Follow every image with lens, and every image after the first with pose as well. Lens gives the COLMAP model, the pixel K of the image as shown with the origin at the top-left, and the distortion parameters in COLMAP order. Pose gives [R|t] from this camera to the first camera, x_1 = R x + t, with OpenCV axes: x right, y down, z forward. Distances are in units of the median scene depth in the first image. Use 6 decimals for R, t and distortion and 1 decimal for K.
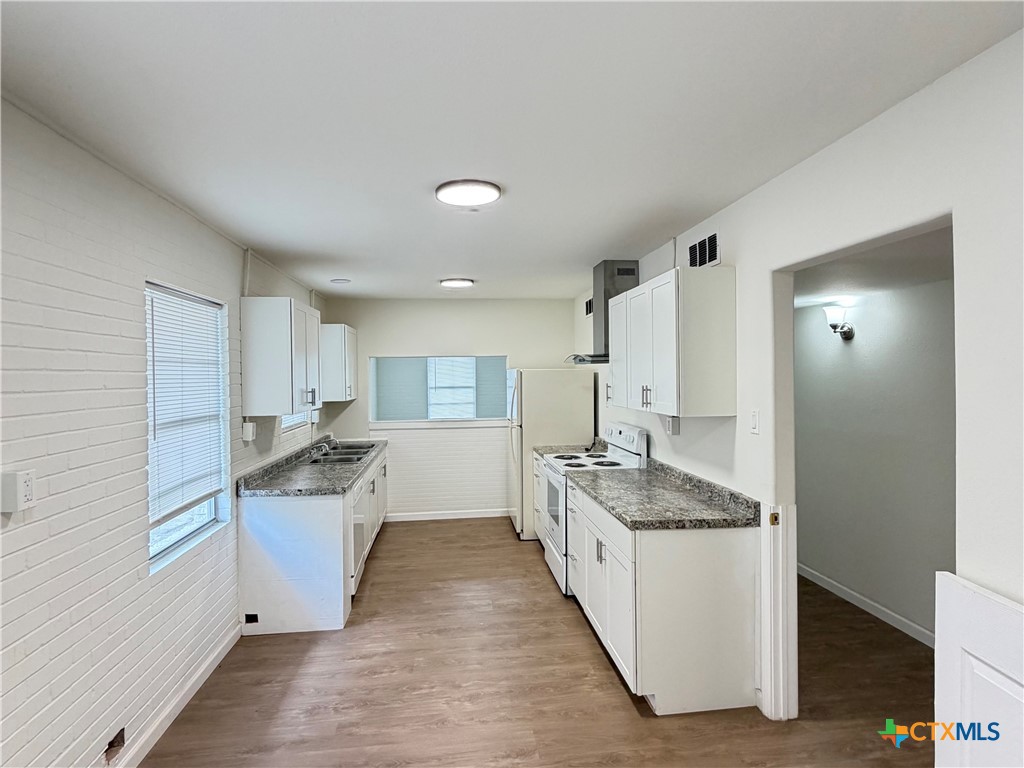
lens RADIAL K [[546.6, 0, 512.0], [0, 546.6, 384.0], [0, 0, 1]] dist [-0.000842, 0.000490]
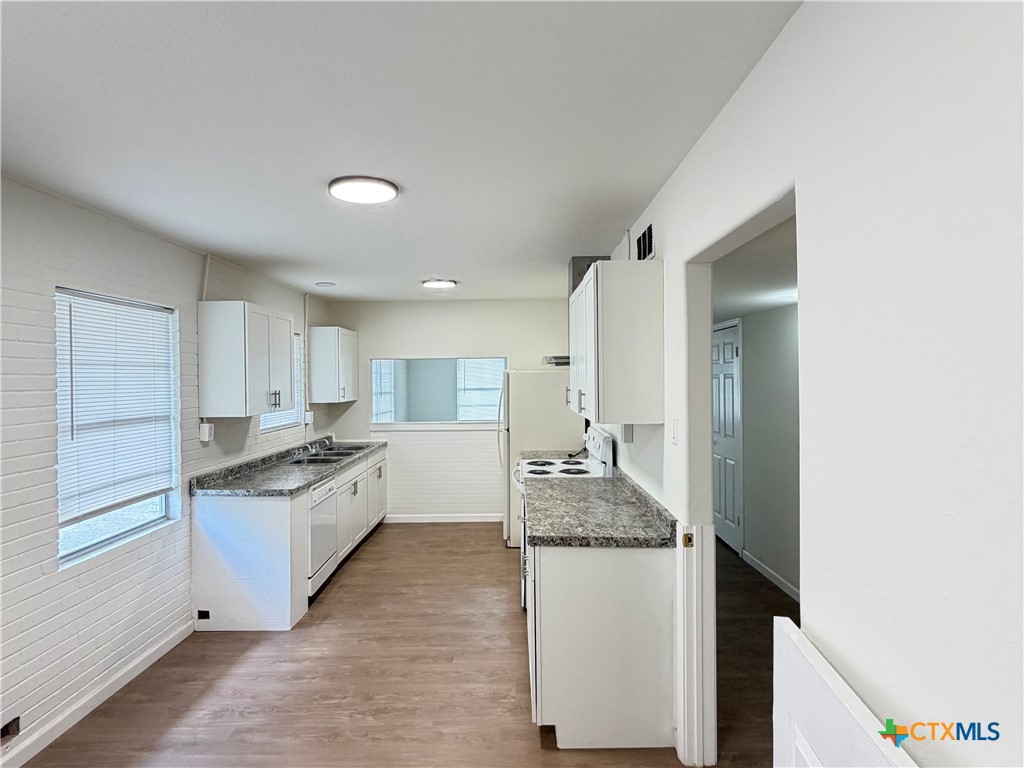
lens RADIAL K [[546.6, 0, 512.0], [0, 546.6, 384.0], [0, 0, 1]] dist [-0.000842, 0.000490]
pose [[0.991700, 0.003528, -0.128523, 0.234055], [-0.003844, 0.999990, -0.002207, -0.003857], [0.128514, 0.002683, 0.991704, 0.058295]]
